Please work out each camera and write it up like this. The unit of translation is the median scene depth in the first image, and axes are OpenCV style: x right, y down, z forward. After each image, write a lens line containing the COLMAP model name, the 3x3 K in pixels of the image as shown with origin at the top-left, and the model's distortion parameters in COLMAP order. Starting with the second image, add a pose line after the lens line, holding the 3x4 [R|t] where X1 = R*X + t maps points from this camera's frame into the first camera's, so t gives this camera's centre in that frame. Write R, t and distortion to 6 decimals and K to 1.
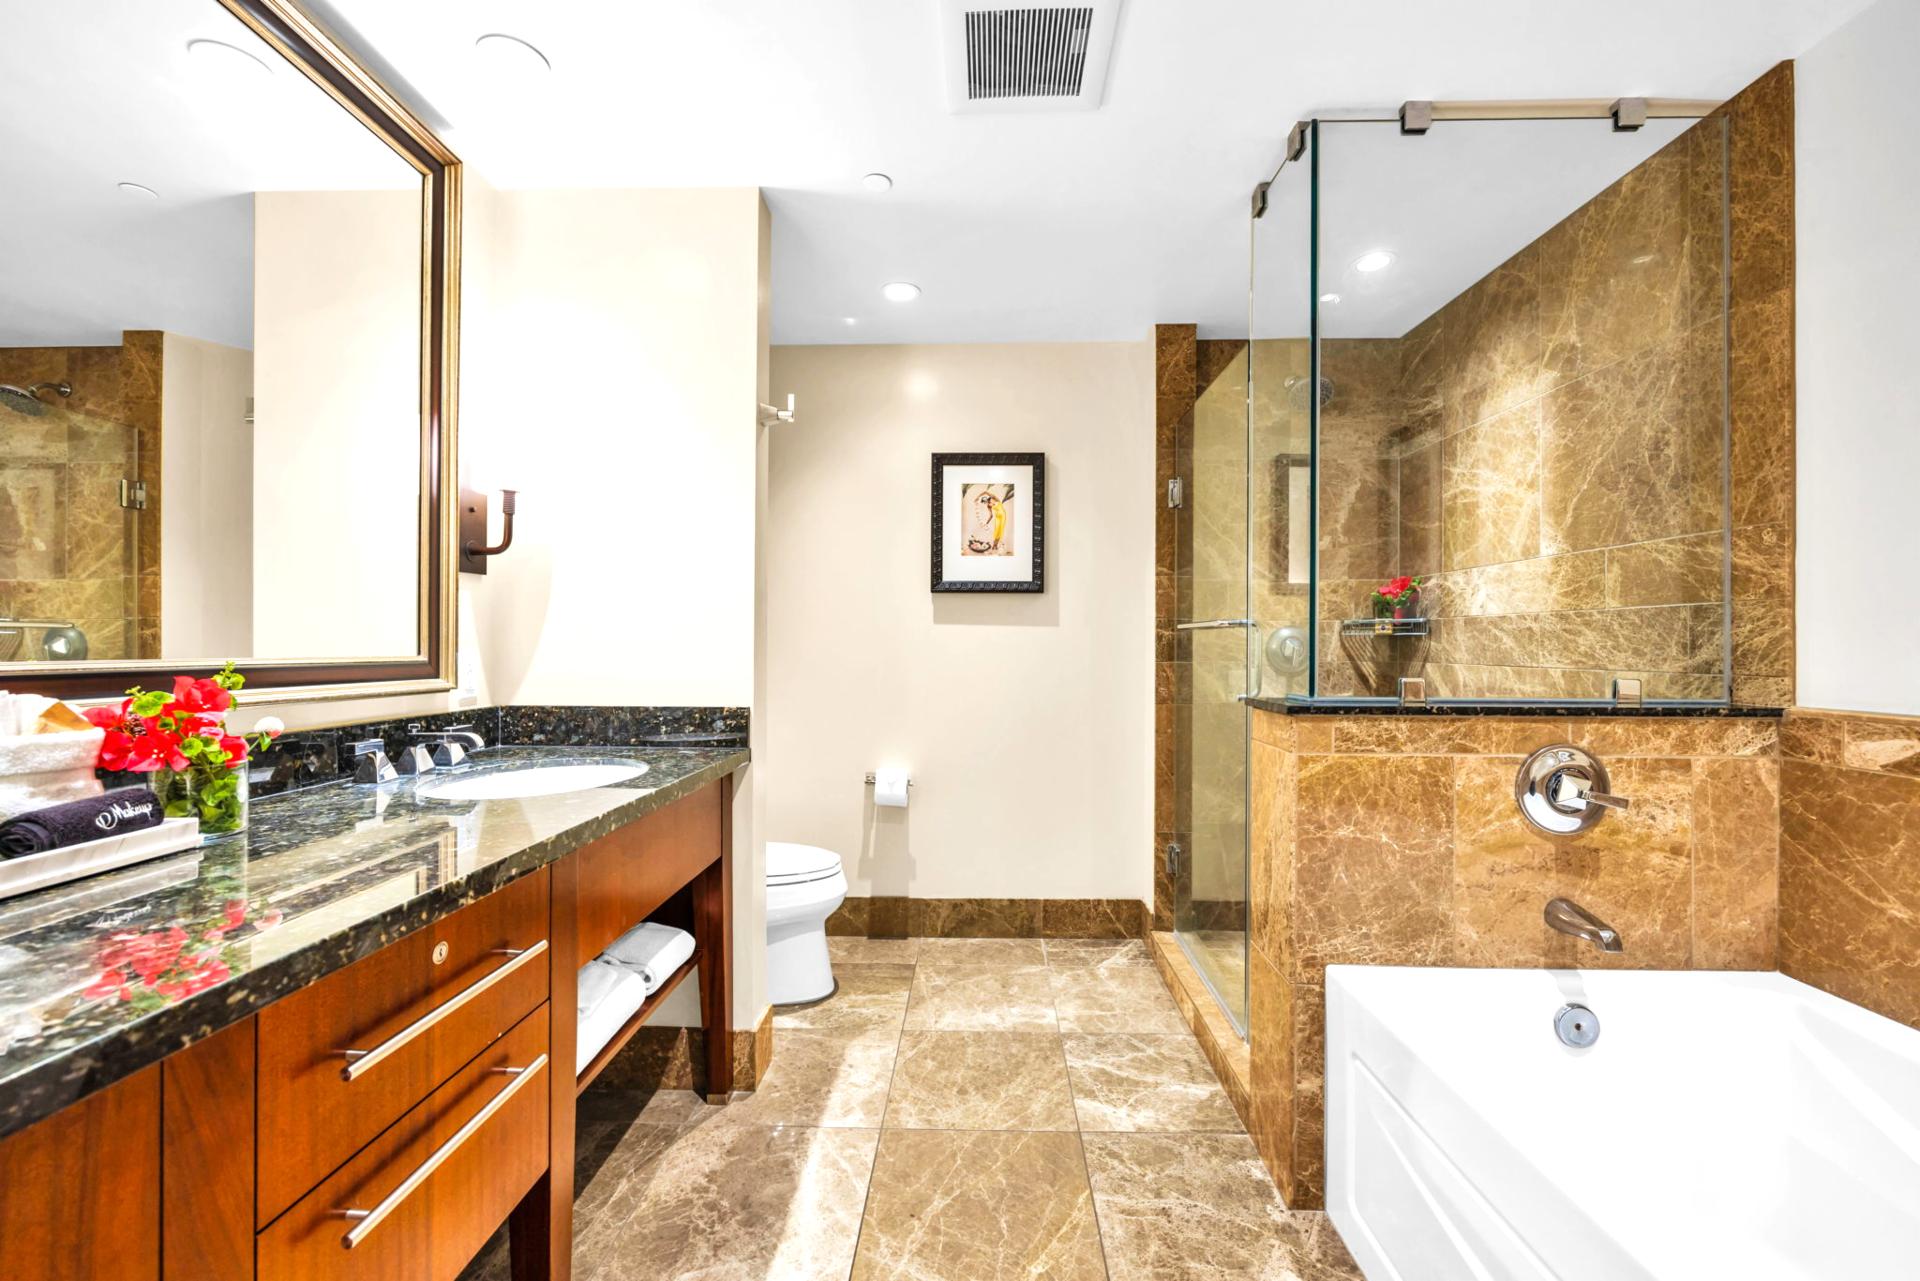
lens RADIAL K [[783.0, 0, 960.0], [0, 783.0, 640.5], [0, 0, 1]] dist [-0.000233, 0.000112]
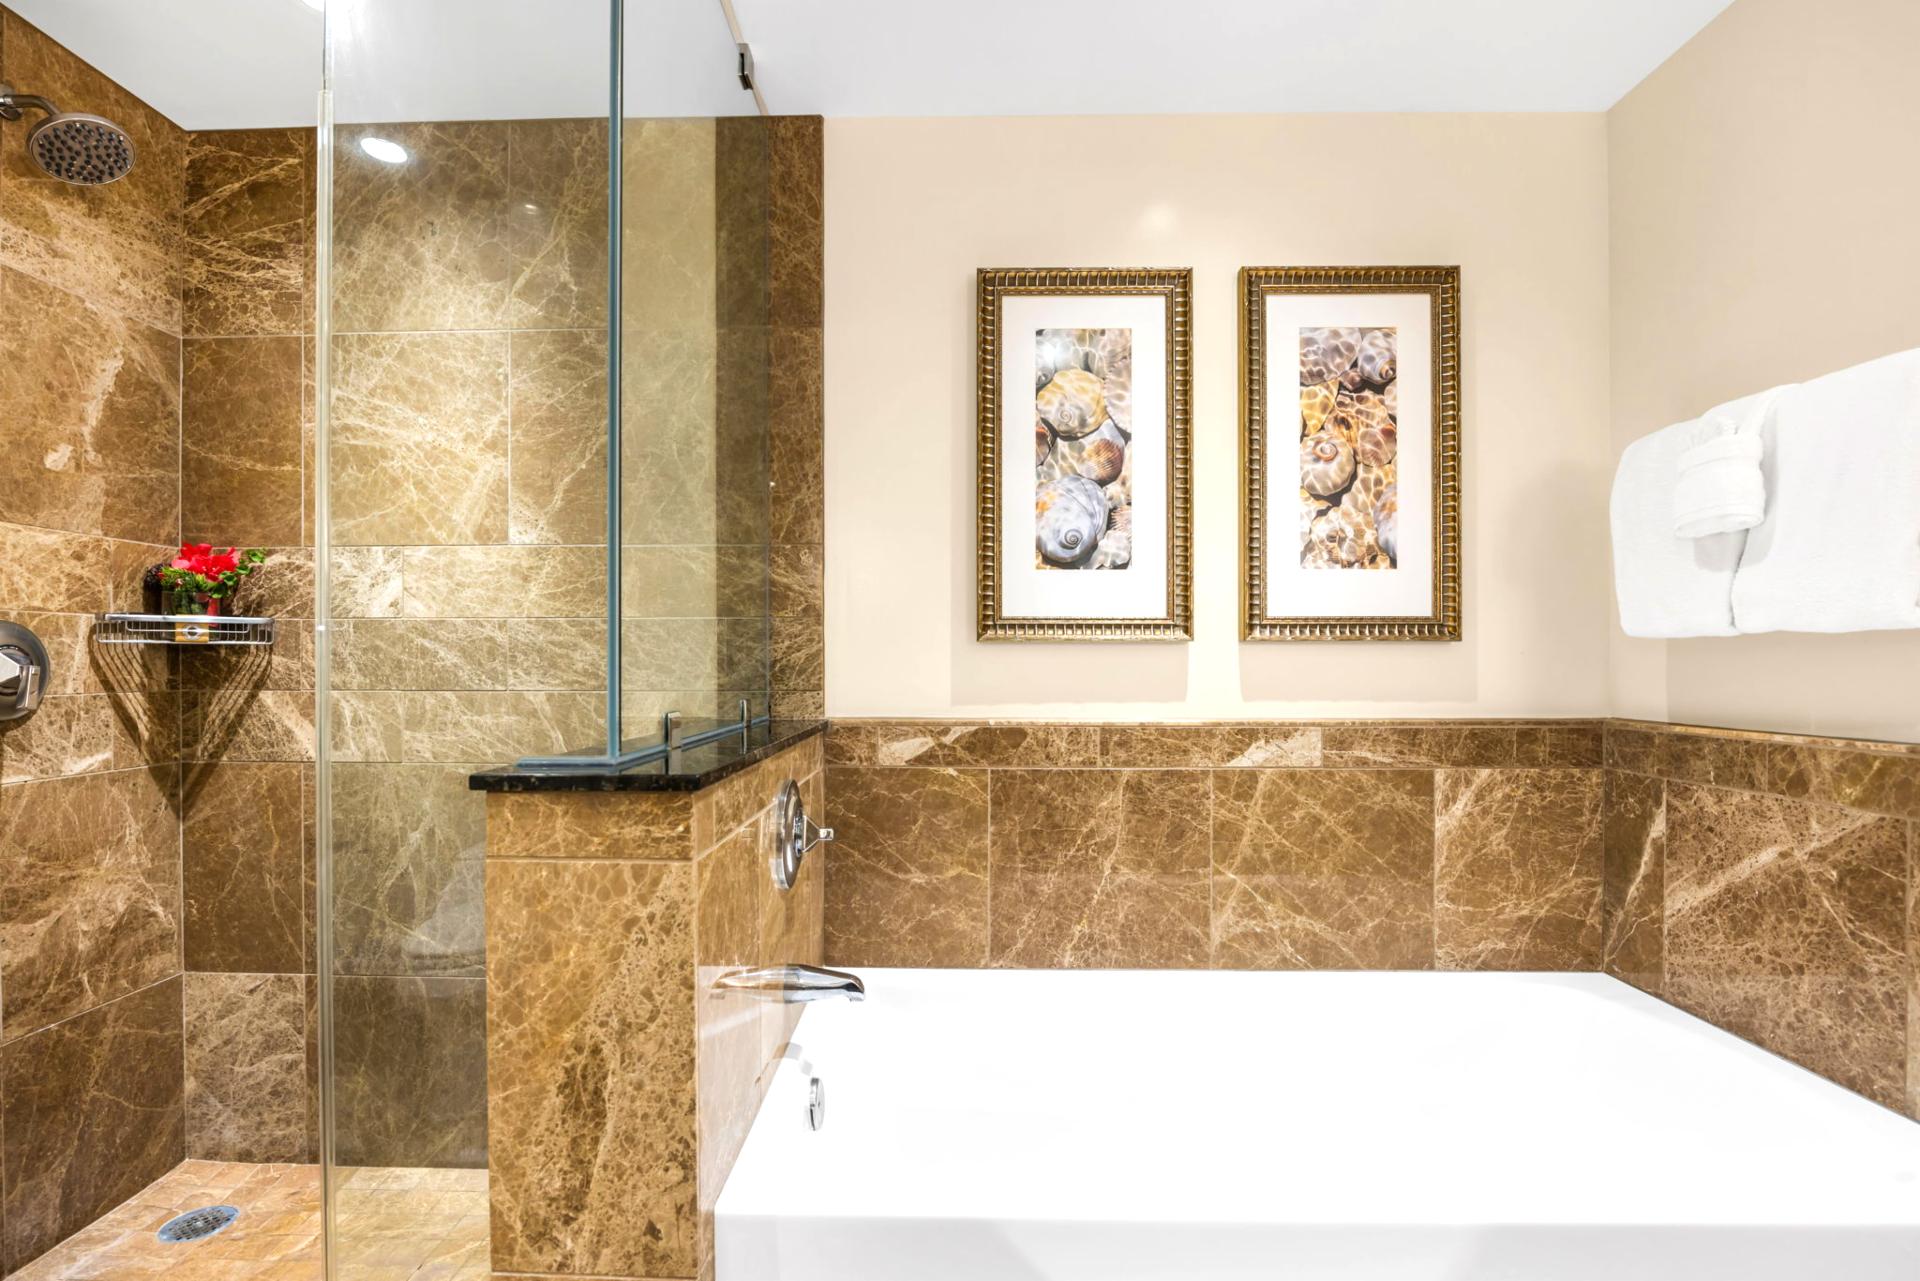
lens RADIAL K [[949.3, 0, 955.0], [0, 949.3, 664.6], [0, 0, 1]] dist [-0.017857, -0.000594]
pose [[0.000523, -0.007536, 0.999971, -0.179332], [-0.004699, 0.999961, 0.007539, 0.000245], [-0.999989, -0.004703, 0.000487, 0.599646]]
